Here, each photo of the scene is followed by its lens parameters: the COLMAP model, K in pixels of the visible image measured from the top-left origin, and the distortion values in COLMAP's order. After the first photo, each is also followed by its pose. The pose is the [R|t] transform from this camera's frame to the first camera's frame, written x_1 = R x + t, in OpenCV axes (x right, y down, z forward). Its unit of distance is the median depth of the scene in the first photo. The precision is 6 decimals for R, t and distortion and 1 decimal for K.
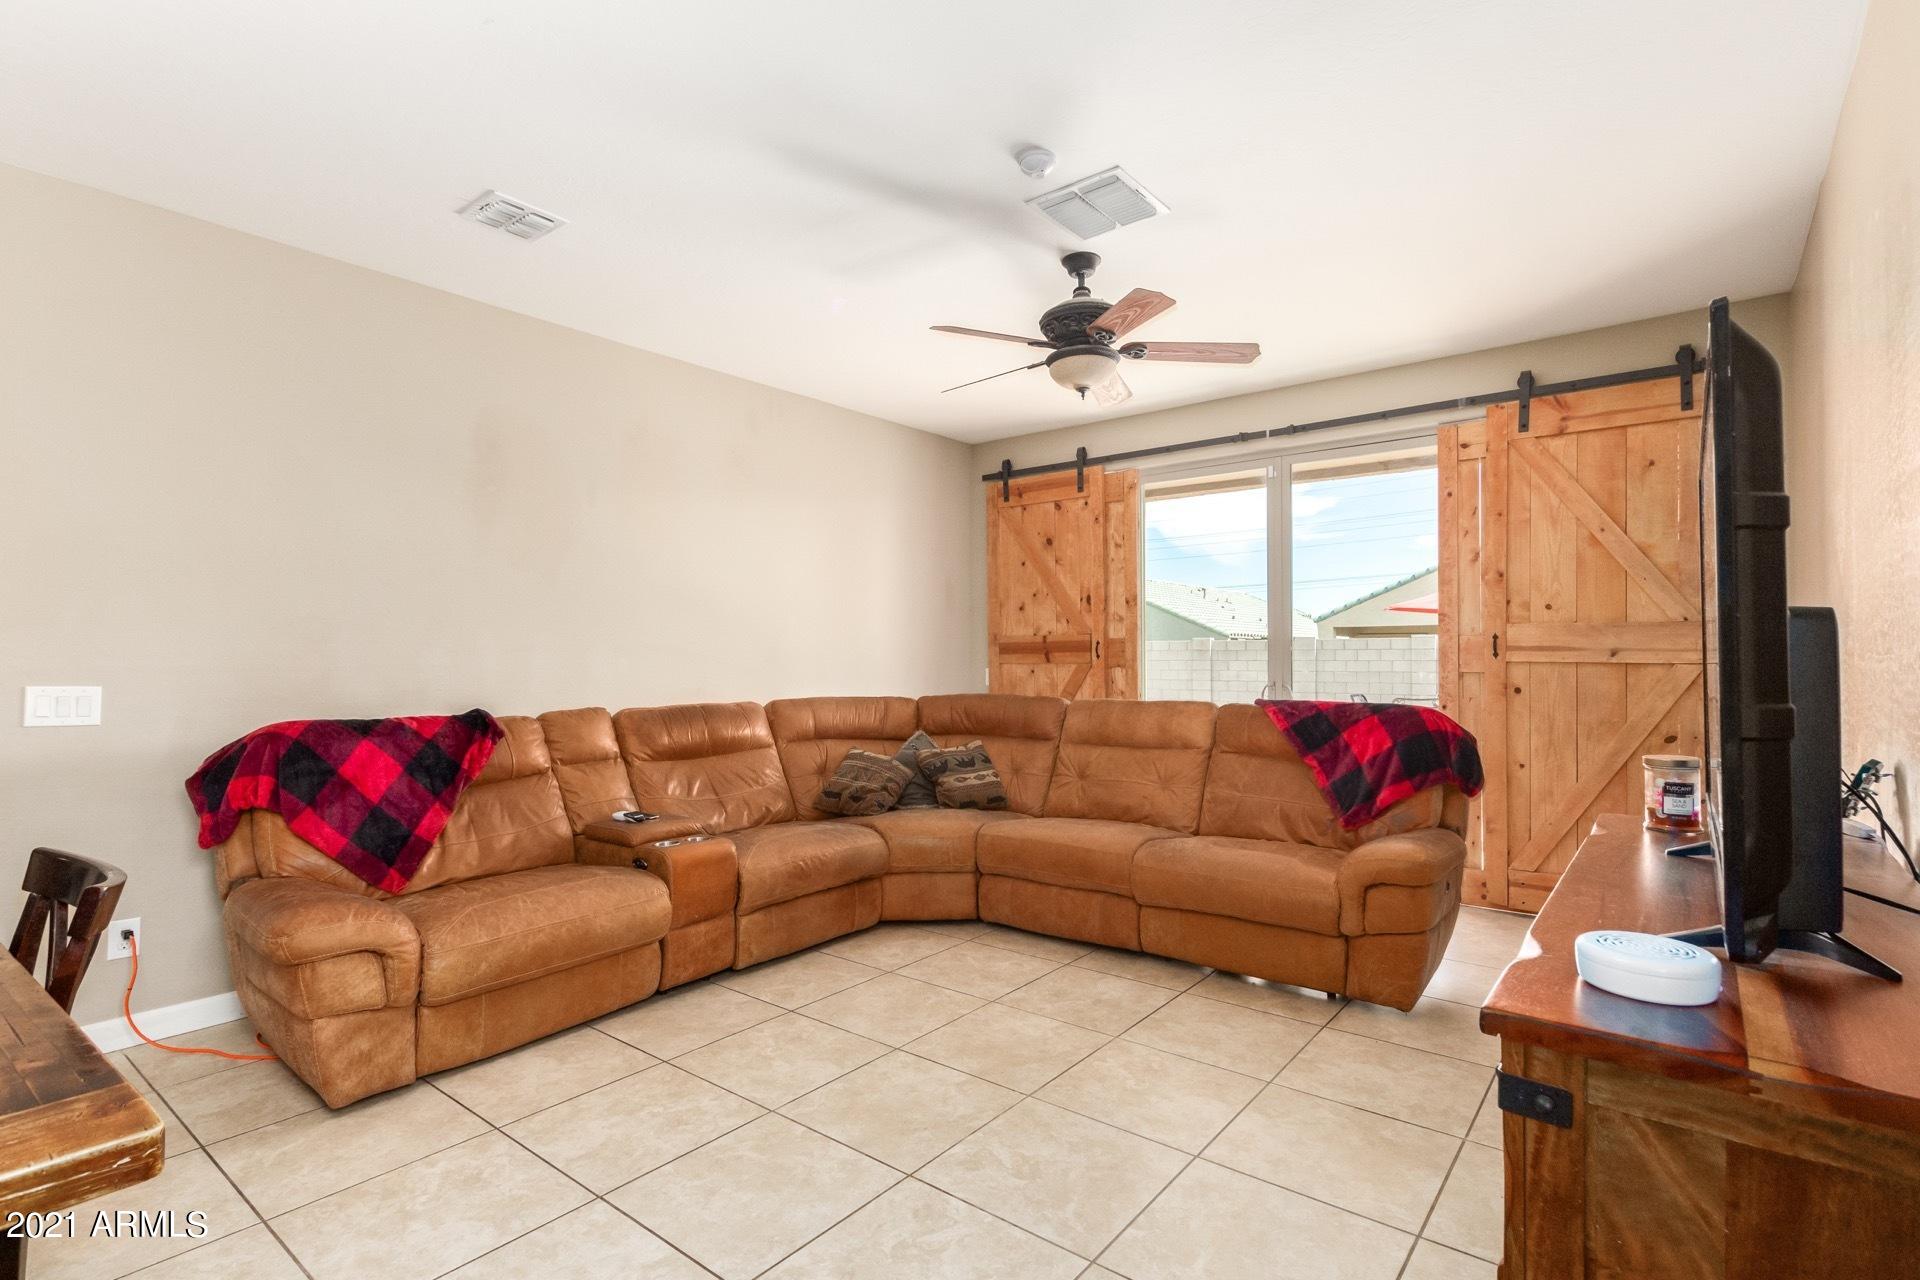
lens RADIAL K [[915.0, 0, 964.8], [0, 915.0, 647.7], [0, 0, 1]] dist [0.012056, 0.000354]
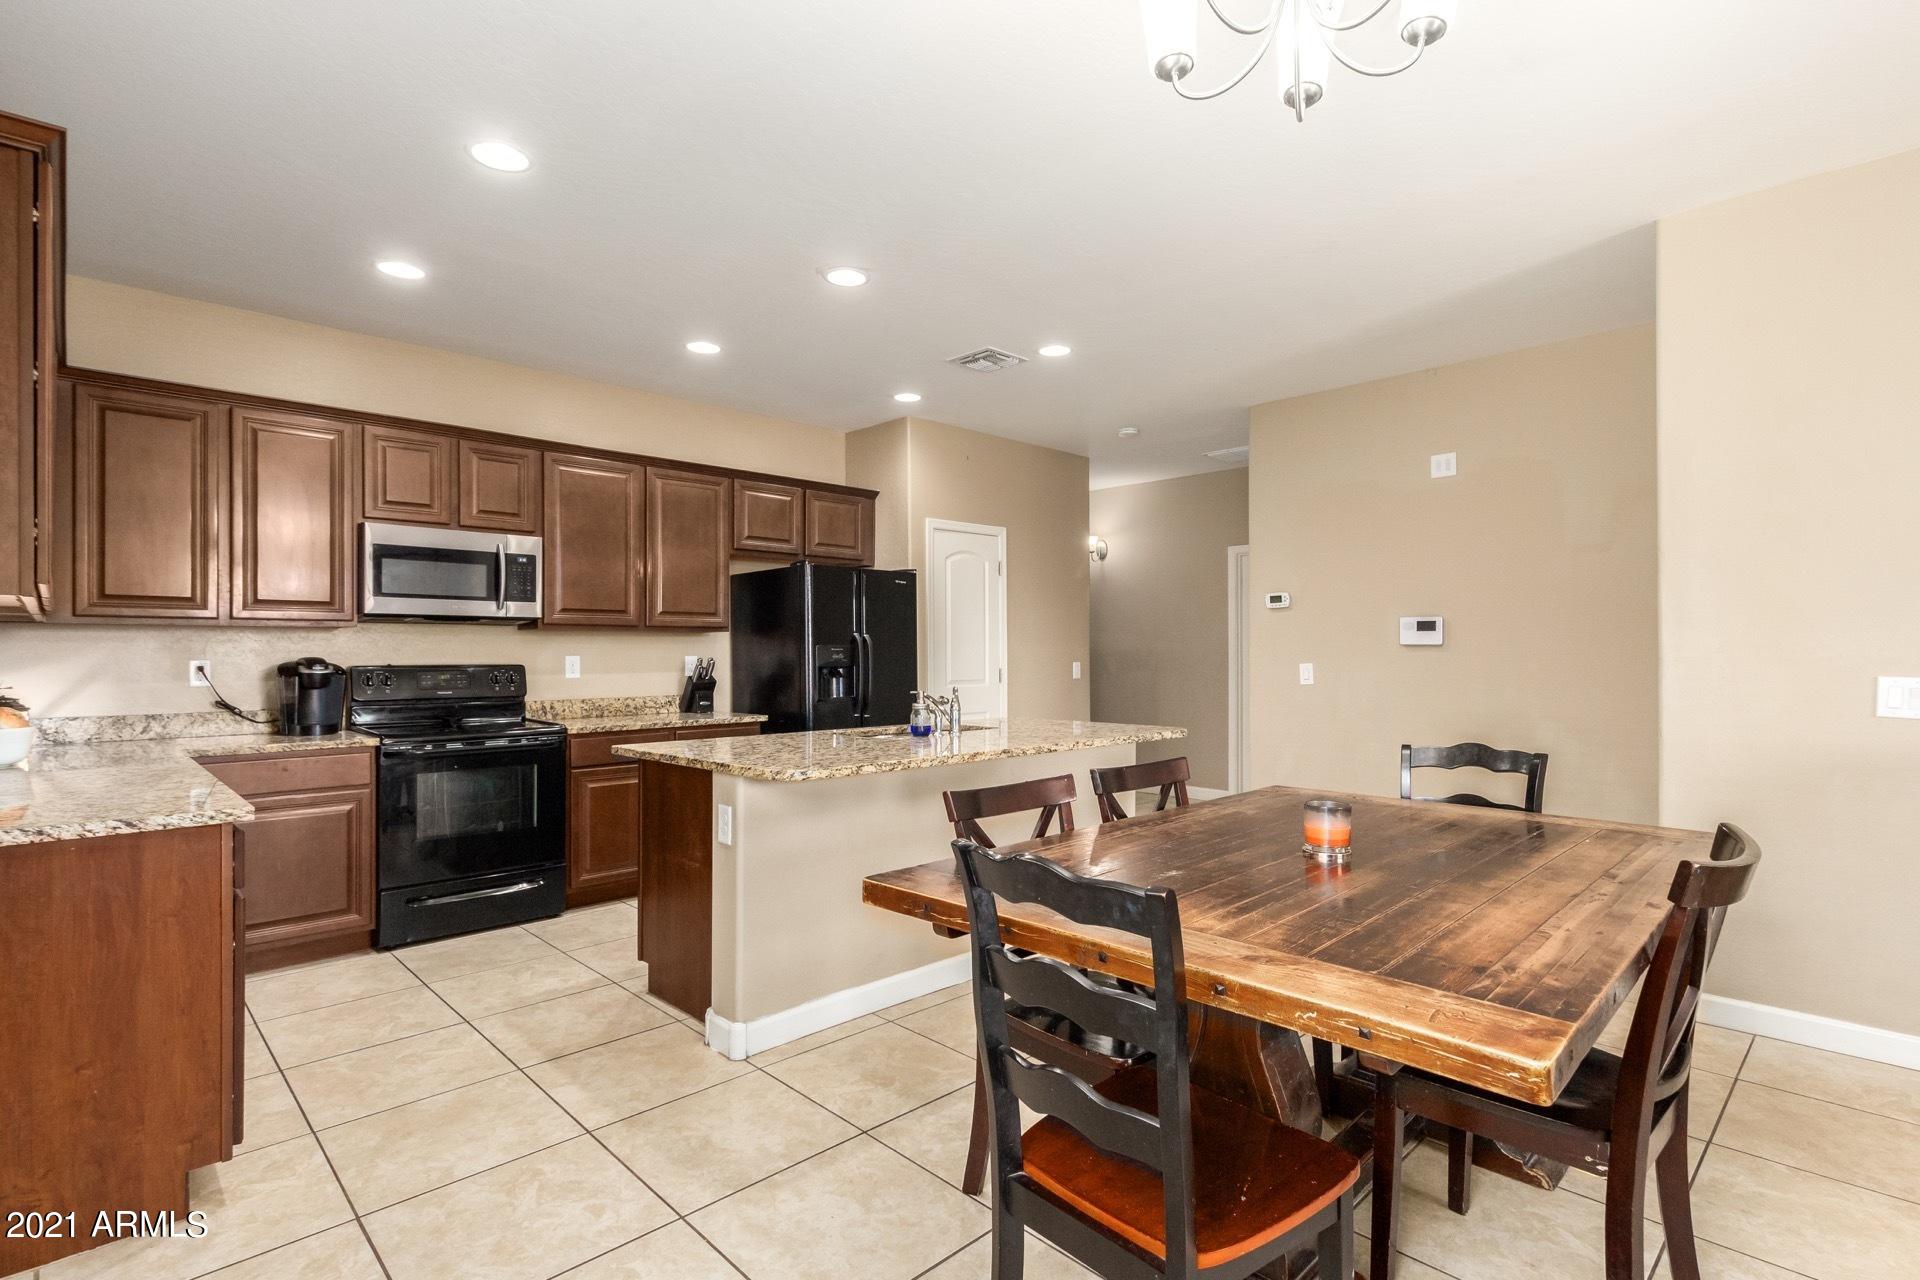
lens RADIAL K [[917.7, 0, 962.6], [0, 917.7, 647.6], [0, 0, 1]] dist [0.019587, -0.007859]
pose [[-0.128784, -0.000624, -0.991672, 0.070079], [0.010411, 0.999944, -0.001982, 0.001266], [0.991618, -0.010579, -0.128770, 0.093003]]
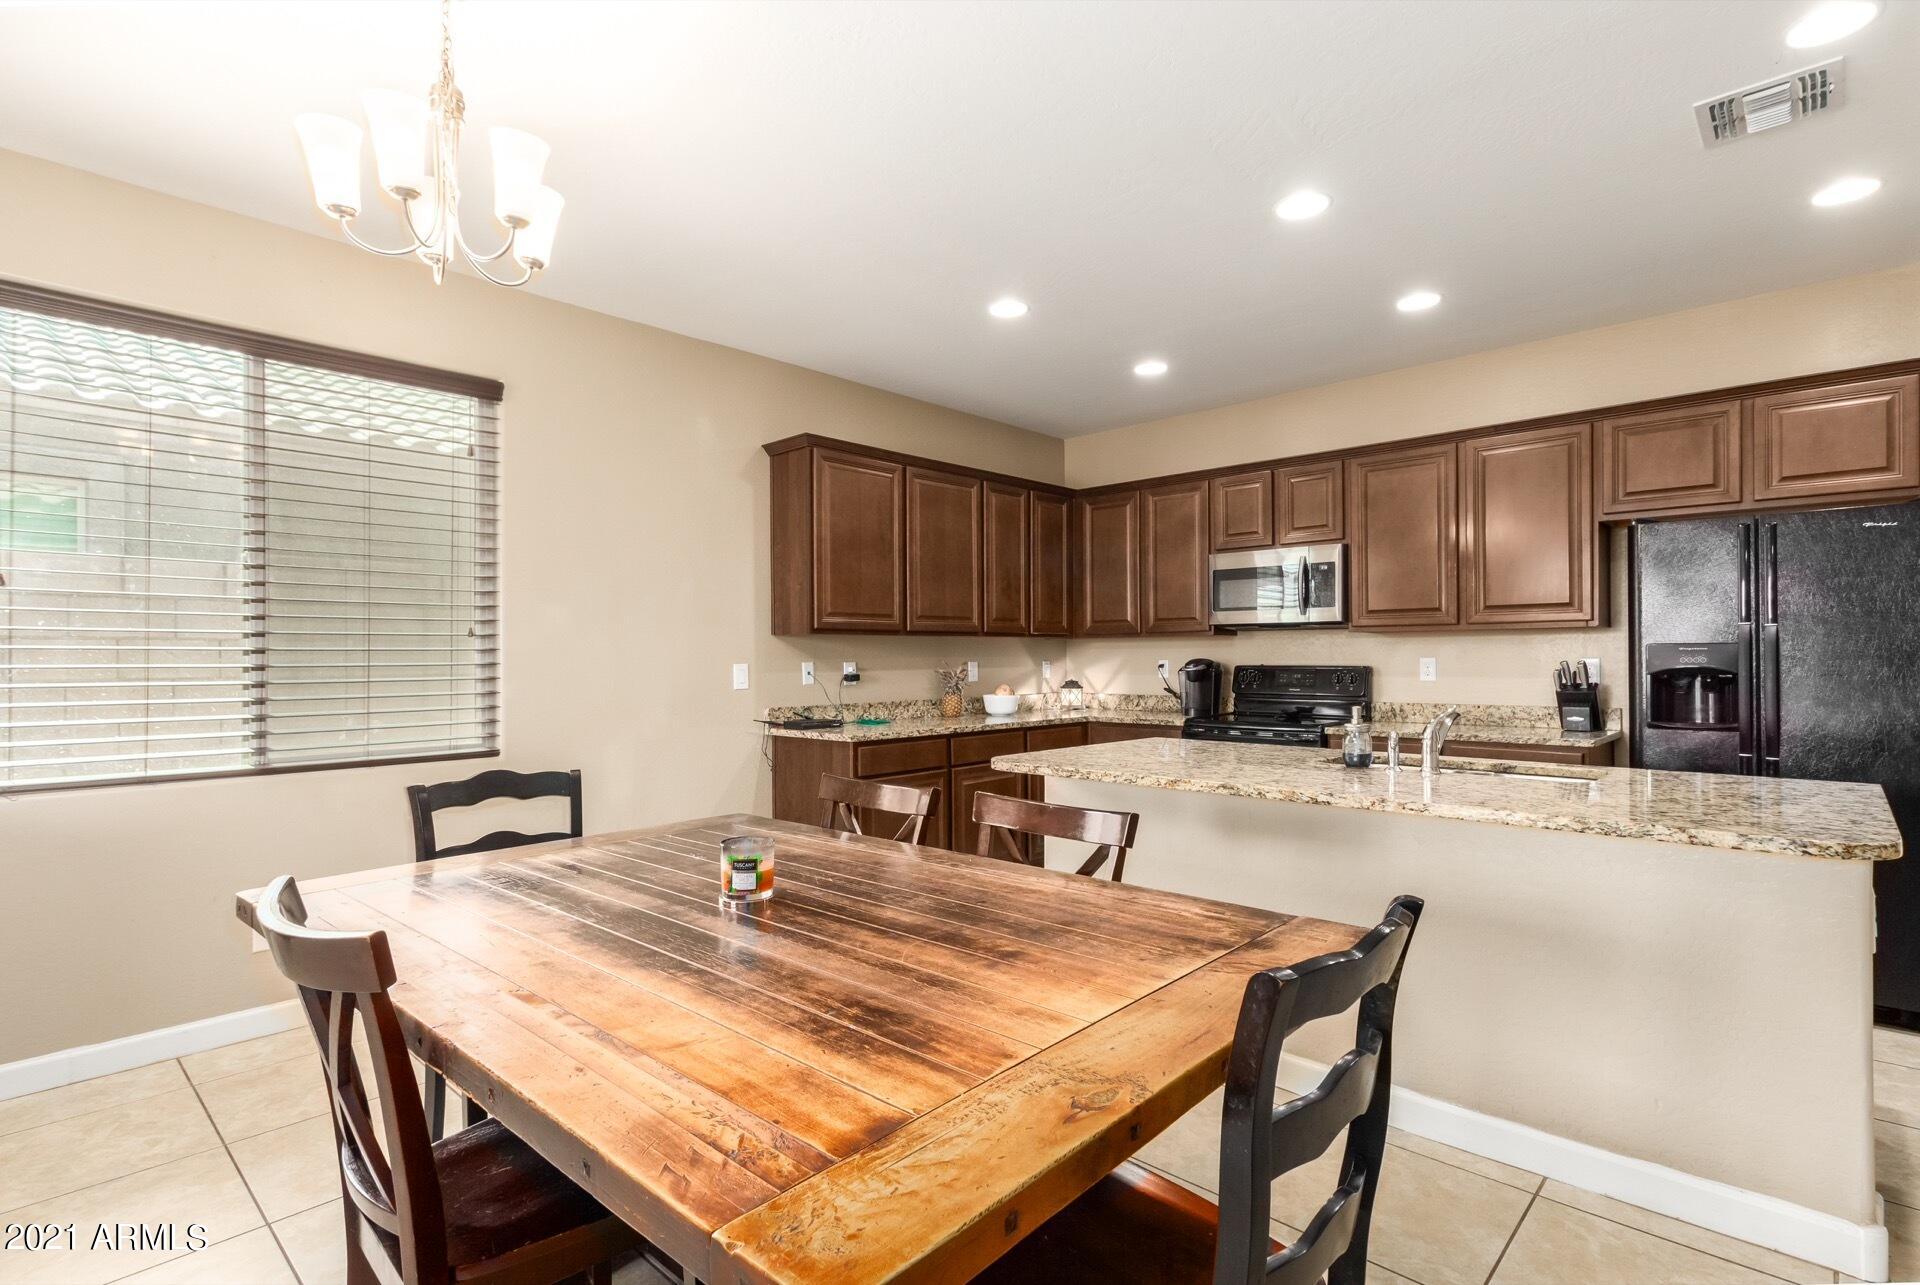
lens RADIAL K [[931.7, 0, 963.0], [0, 931.7, 651.8], [0, 0, 1]] dist [0.012135, 0.000169]
pose [[-0.996564, 0.010358, 0.082174, -0.563142], [0.009312, 0.999871, -0.013107, 0.006646], [-0.082299, -0.012297, -0.996532, 0.623902]]
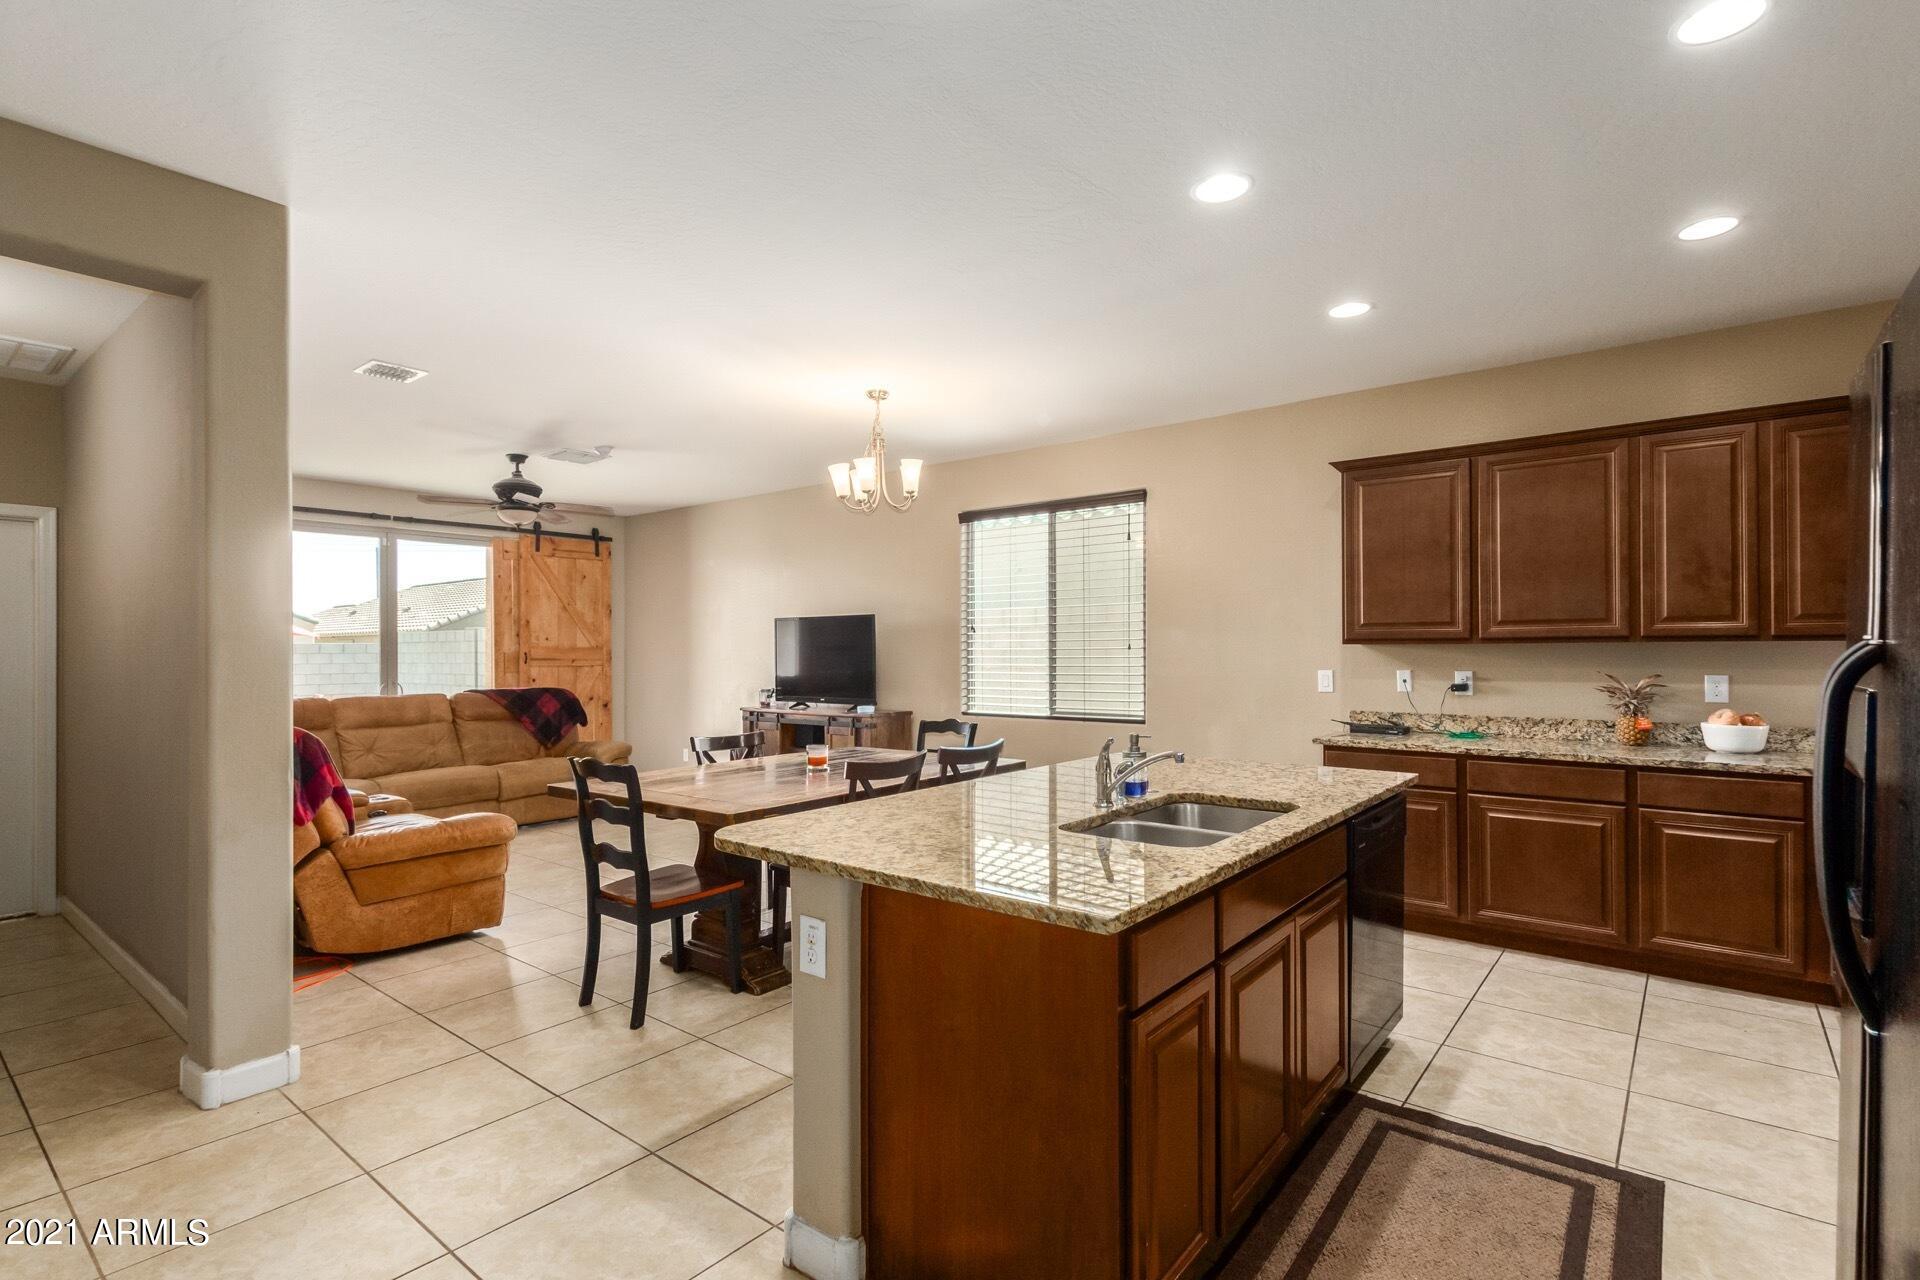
lens RADIAL K [[917.7, 0, 962.6], [0, 917.7, 647.6], [0, 0, 1]] dist [0.019587, -0.007859]
pose [[0.007056, 0.005476, 0.999960, -1.428984], [-0.003105, 0.999980, -0.005455, -0.017016], [-0.999970, -0.003067, 0.007073, 0.056916]]
